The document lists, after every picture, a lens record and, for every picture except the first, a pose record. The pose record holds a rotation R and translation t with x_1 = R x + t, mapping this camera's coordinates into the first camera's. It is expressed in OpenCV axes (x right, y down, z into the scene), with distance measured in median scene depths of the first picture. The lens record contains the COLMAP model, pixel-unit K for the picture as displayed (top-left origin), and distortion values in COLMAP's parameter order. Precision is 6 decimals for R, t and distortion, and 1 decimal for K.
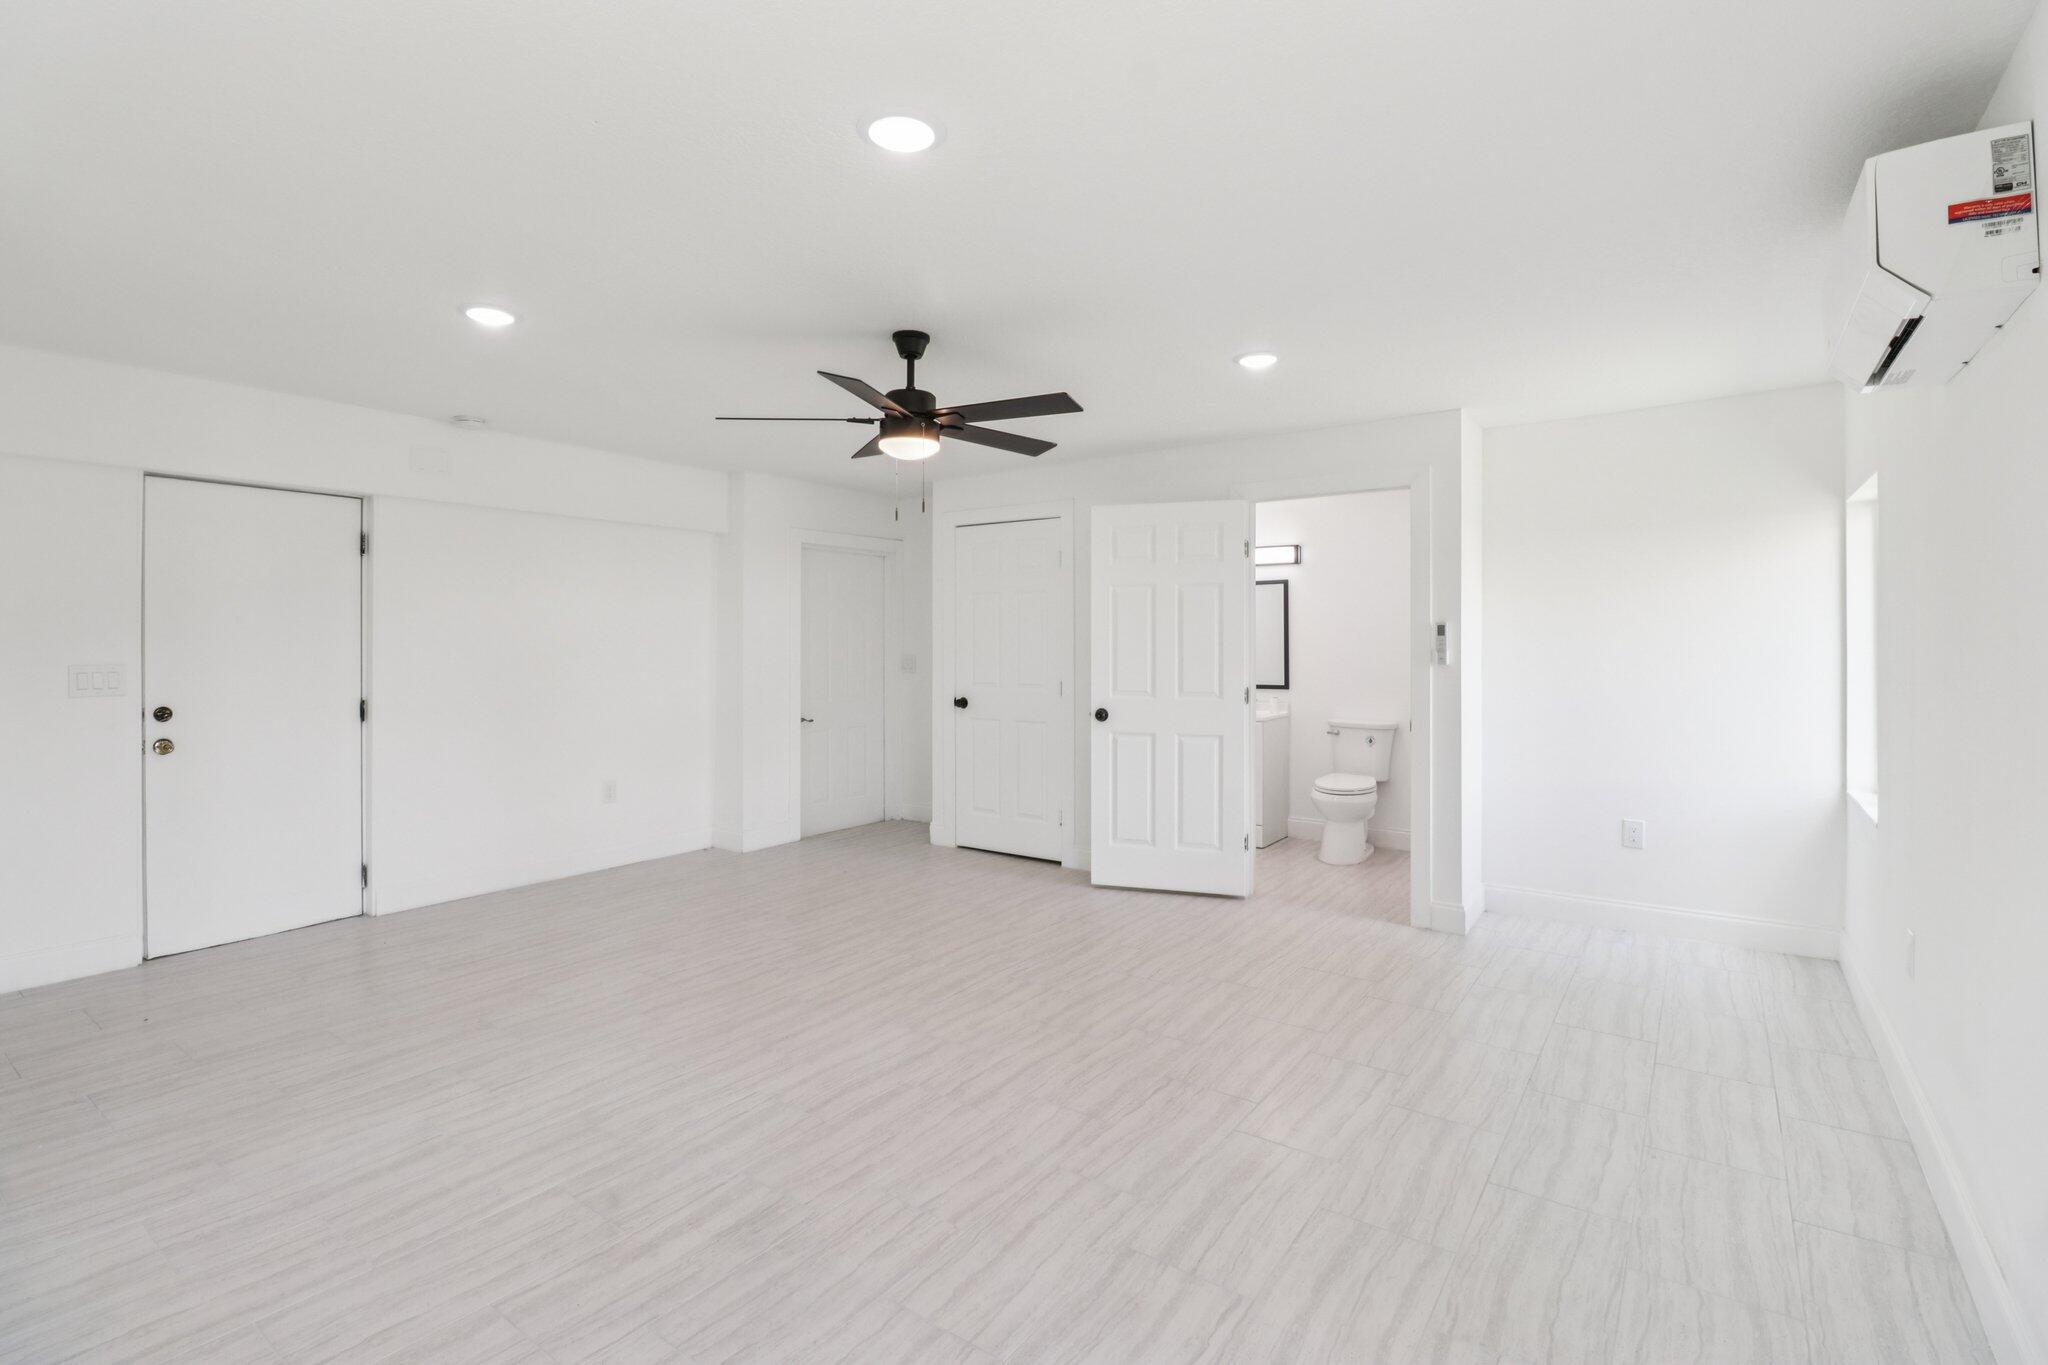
lens RADIAL K [[944.7, 0, 1023.5], [0, 944.7, 643.8], [0, 0, 1]] dist [0.001895, -0.014470]
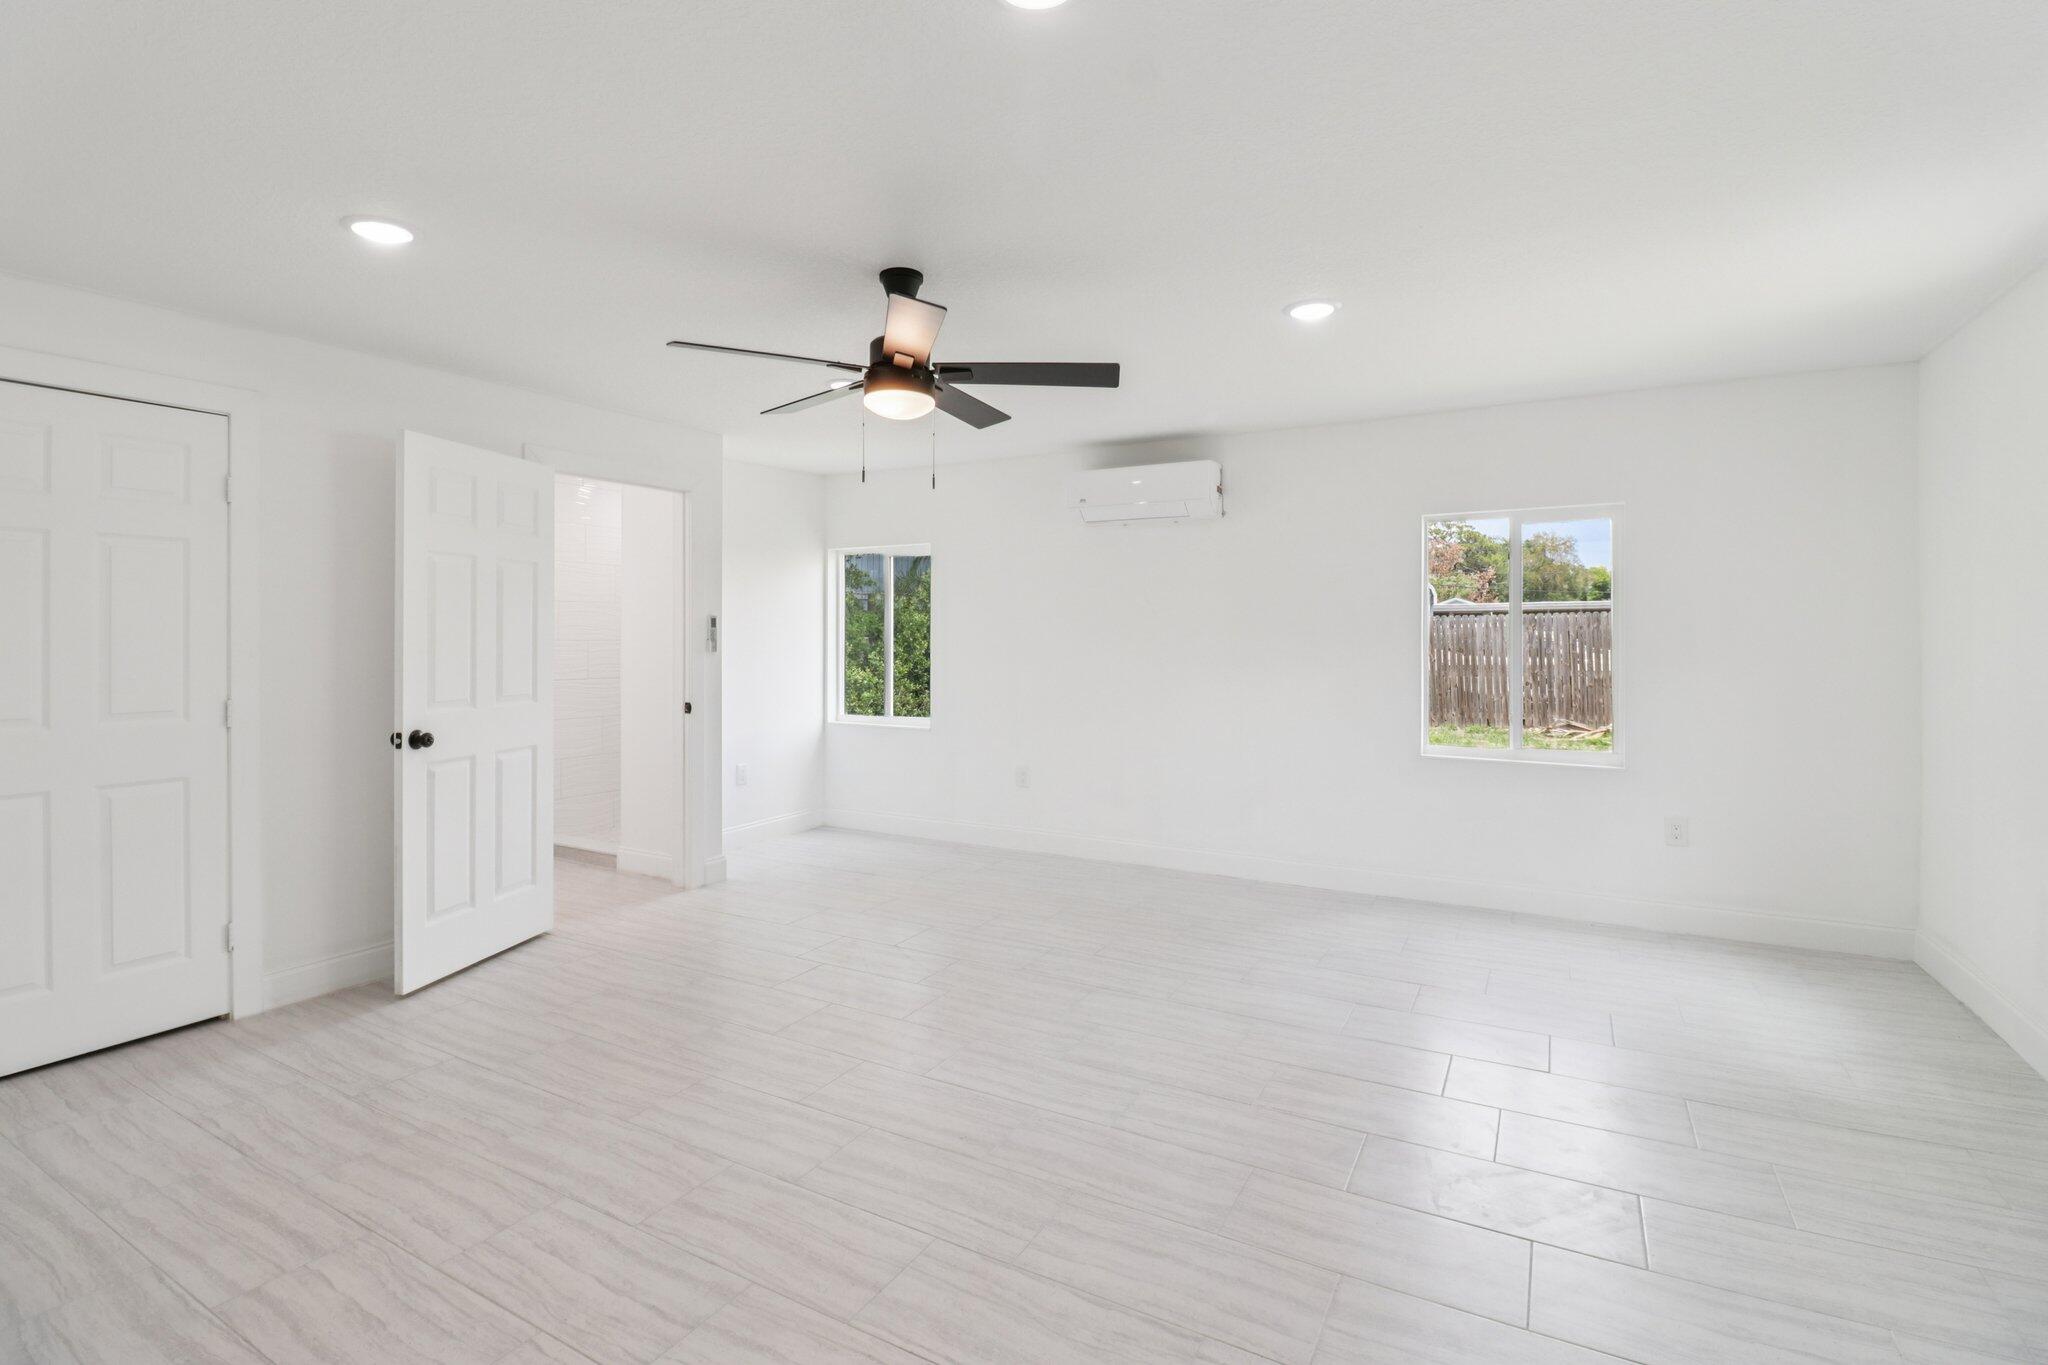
lens RADIAL K [[944.7, 0, 1023.5], [0, 944.7, 643.8], [0, 0, 1]] dist [0.001895, -0.014470]
pose [[-0.111747, -0.008949, 0.993696, -0.859838], [-0.000999, 0.999960, 0.008893, 0.001194], [-0.993736, 0.000001, -0.111752, 0.869066]]
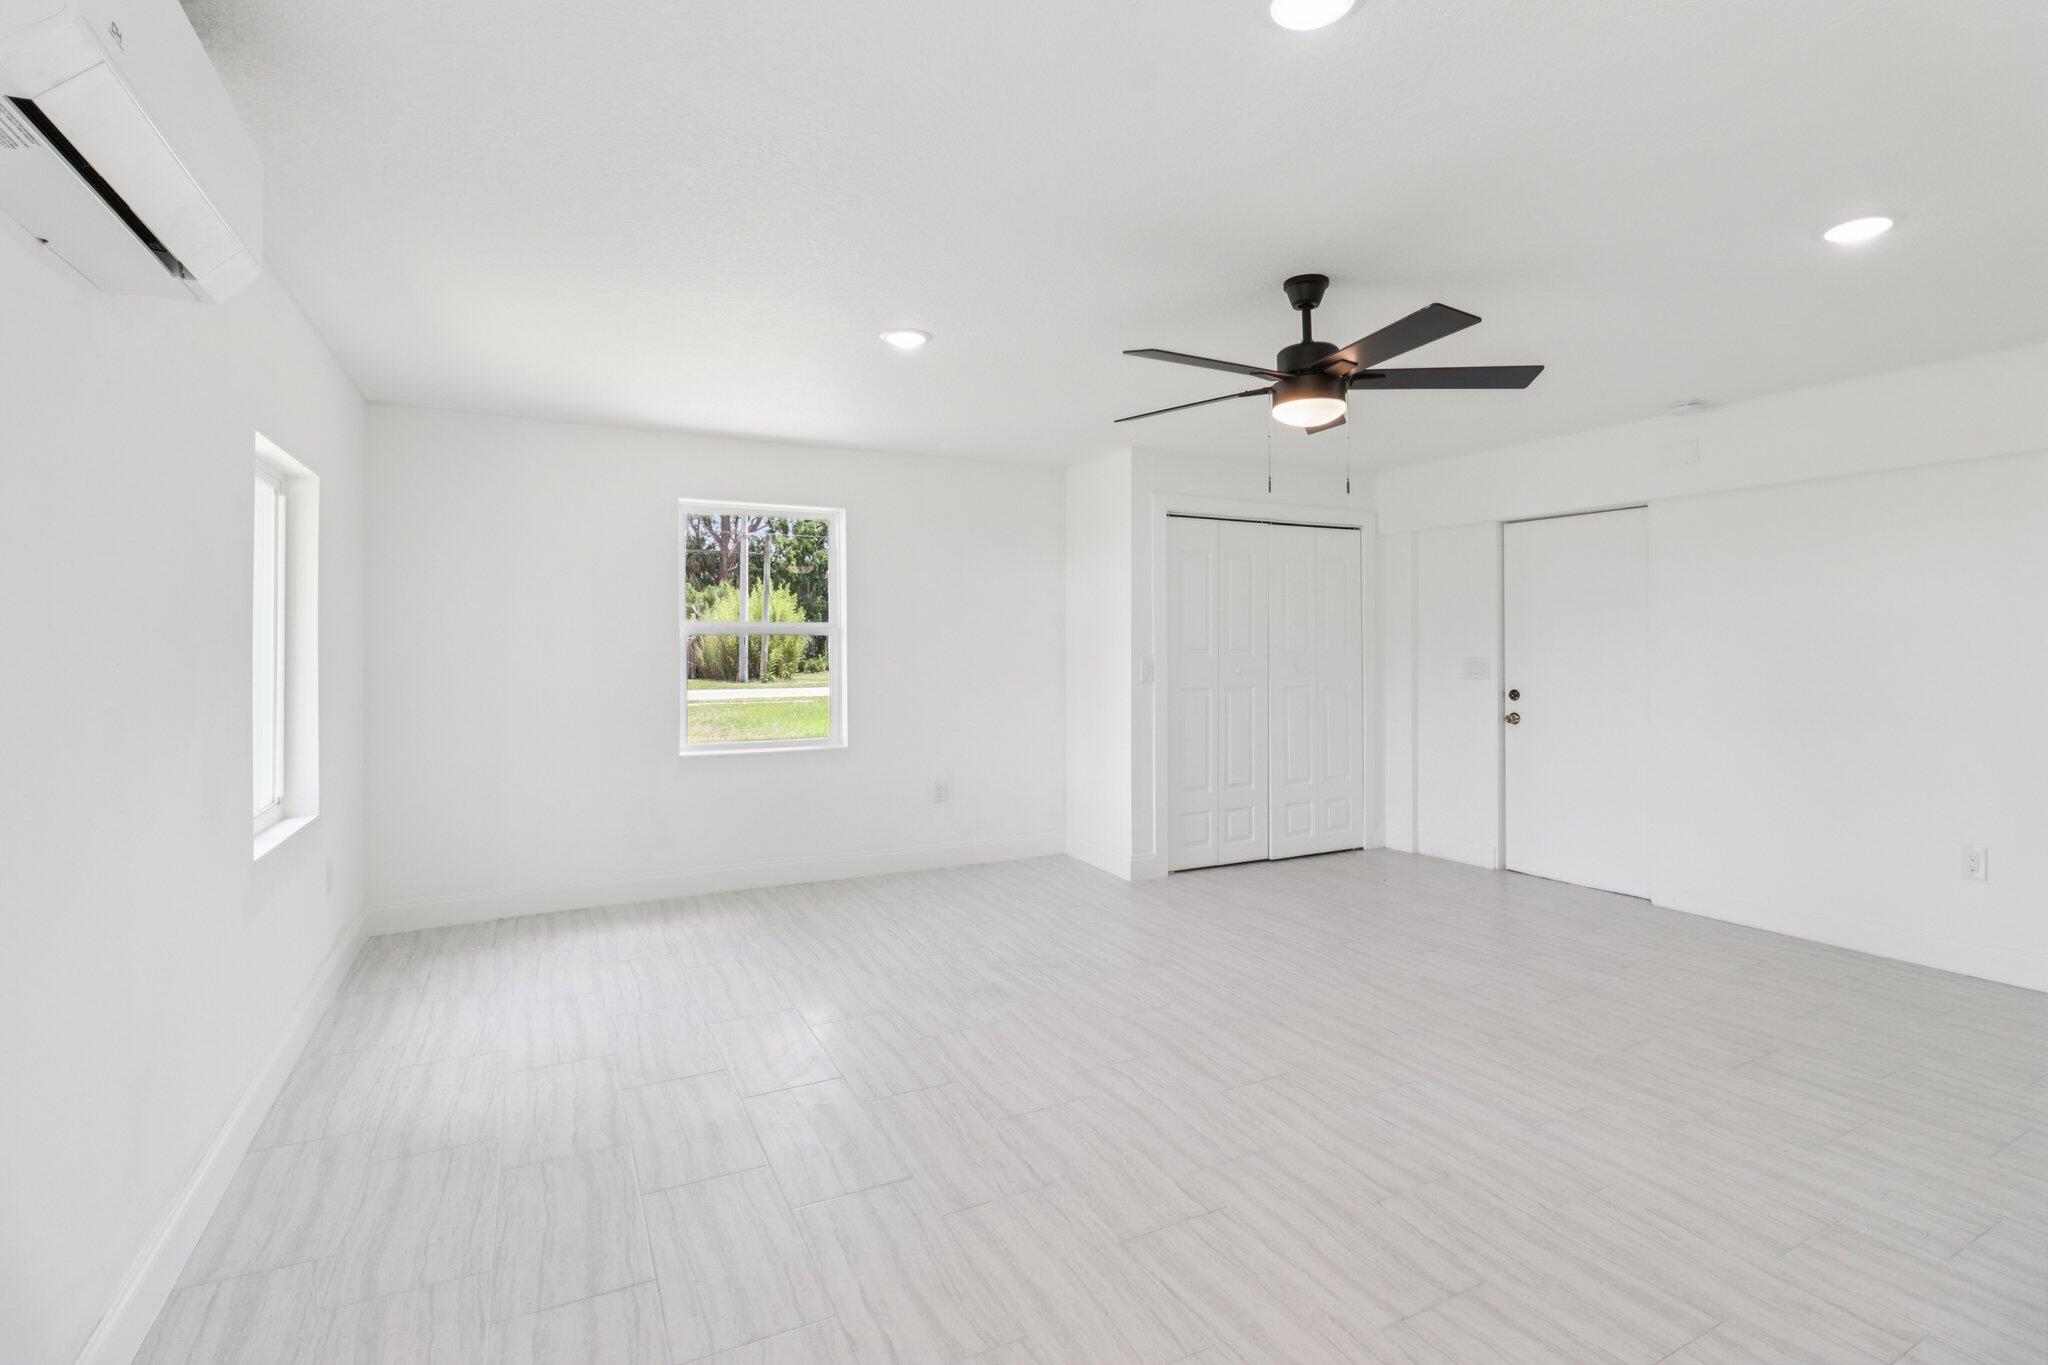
lens RADIAL K [[944.7, 0, 1023.5], [0, 944.7, 643.8], [0, 0, 1]] dist [0.001895, -0.014470]
pose [[-0.455727, -0.001854, -0.890117, 0.666208], [0.000991, 0.999996, -0.002590, 0.003281], [0.890119, -0.002063, -0.455724, 1.022679]]
